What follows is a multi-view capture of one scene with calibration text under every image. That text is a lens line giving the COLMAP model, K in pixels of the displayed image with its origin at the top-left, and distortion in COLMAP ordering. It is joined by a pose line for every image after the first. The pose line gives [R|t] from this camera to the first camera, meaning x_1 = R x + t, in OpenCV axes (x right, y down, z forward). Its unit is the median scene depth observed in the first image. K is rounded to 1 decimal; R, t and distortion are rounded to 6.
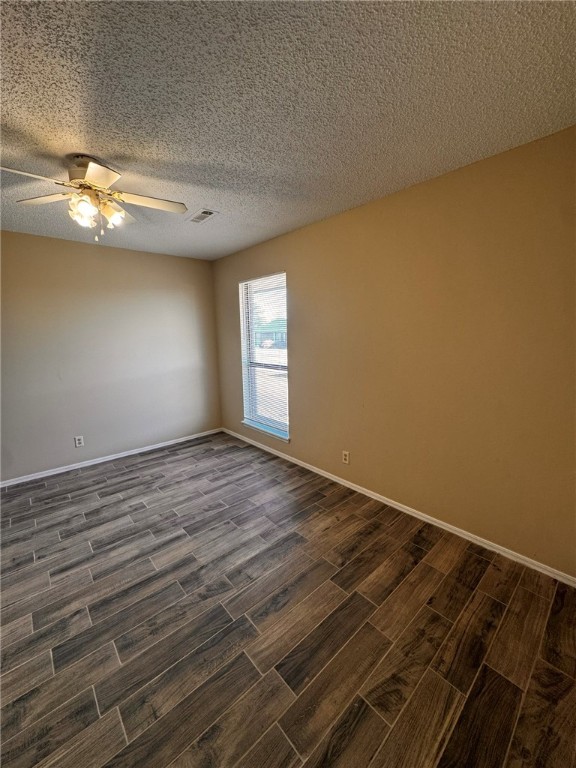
lens RADIAL K [[305.2, 0, 287.2], [0, 305.2, 380.9], [0, 0, 1]] dist [0.003192, -0.000641]
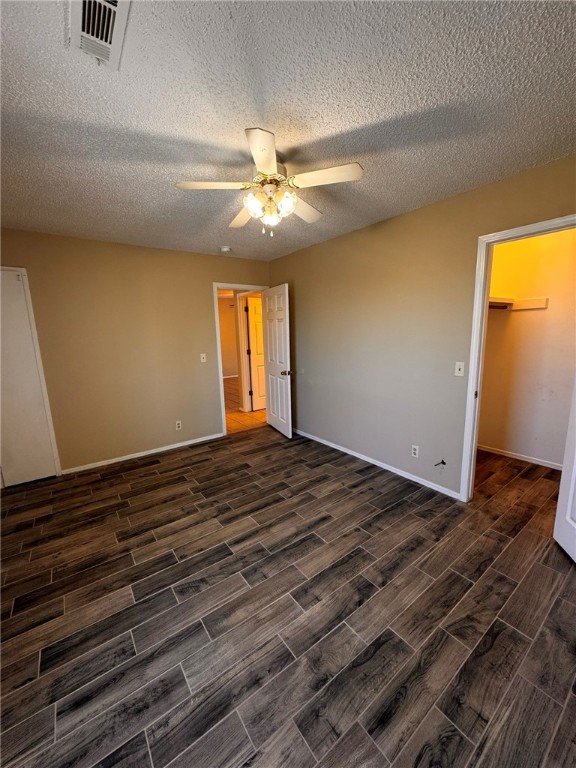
lens RADIAL K [[305.2, 0, 287.1], [0, 305.2, 382.8], [0, 0, 1]] dist [0.003192, -0.000641]
pose [[-0.994601, 0.029171, 0.099594, -0.624513], [0.059859, 0.945207, 0.320938, -0.265520], [-0.084774, 0.325166, -0.941849, 1.729463]]
